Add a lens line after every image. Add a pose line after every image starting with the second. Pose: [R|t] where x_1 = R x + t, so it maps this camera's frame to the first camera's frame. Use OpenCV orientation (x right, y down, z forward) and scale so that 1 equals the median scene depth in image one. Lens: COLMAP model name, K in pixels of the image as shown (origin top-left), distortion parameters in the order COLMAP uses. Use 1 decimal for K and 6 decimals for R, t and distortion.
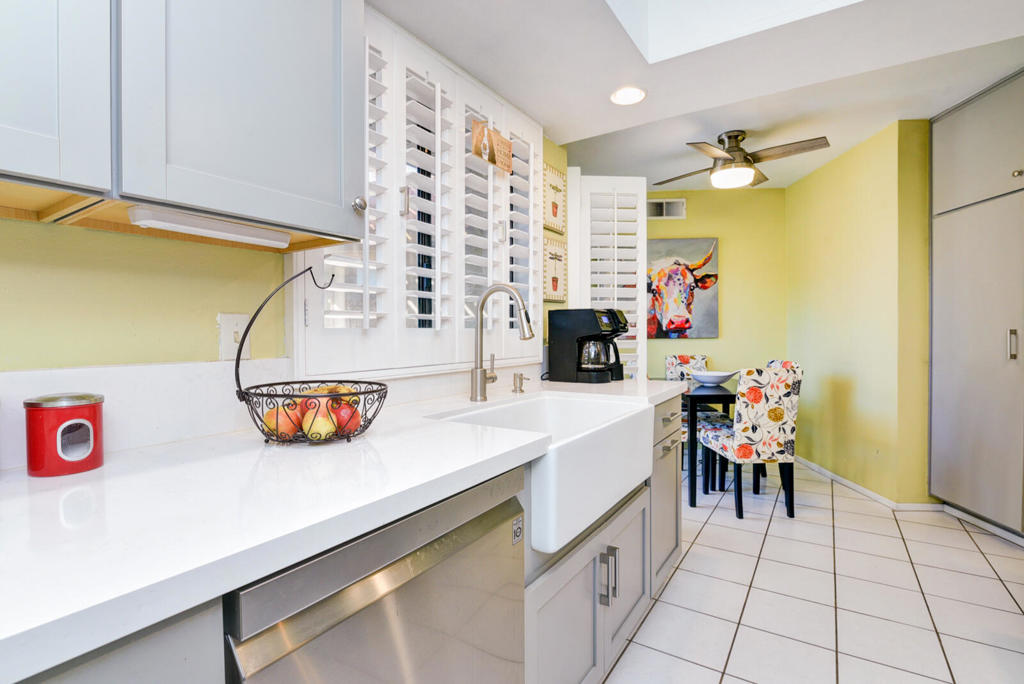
lens RADIAL K [[474.3, 0, 512.5], [0, 474.3, 339.3], [0, 0, 1]] dist [-0.020362, 0.001578]
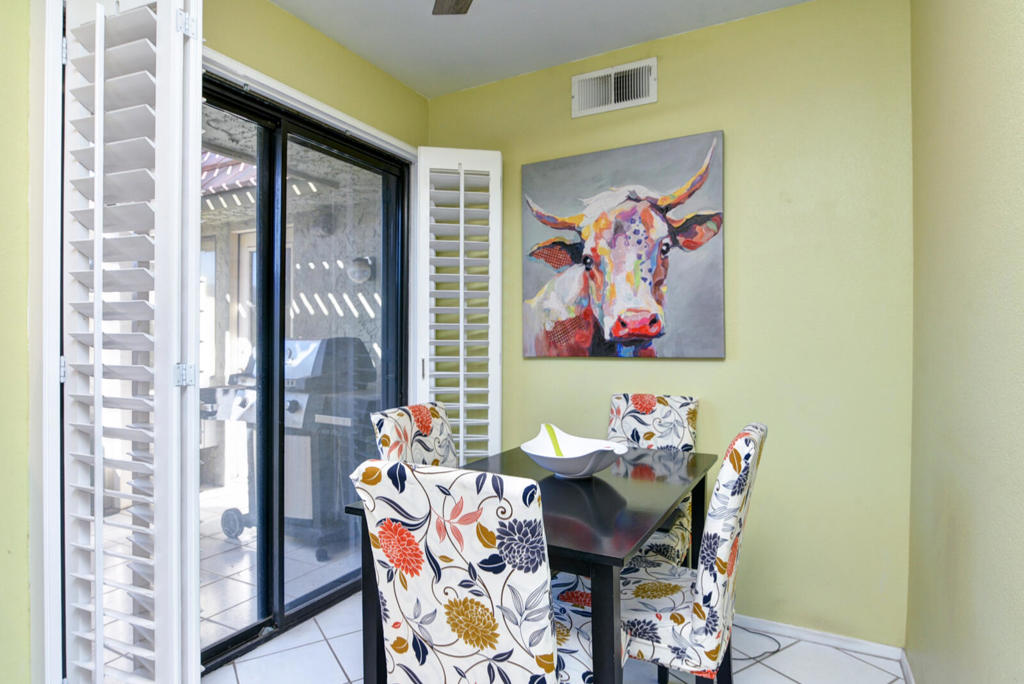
lens RADIAL K [[569.5, 0, 511.5], [0, 569.5, 338.4], [0, 0, 1]] dist [-0.007933, -0.000522]
pose [[0.908399, 0.006780, -0.418050, 0.476515], [-0.013860, 0.999807, -0.013903, -0.011486], [0.417875, 0.018423, 0.908318, 0.439010]]
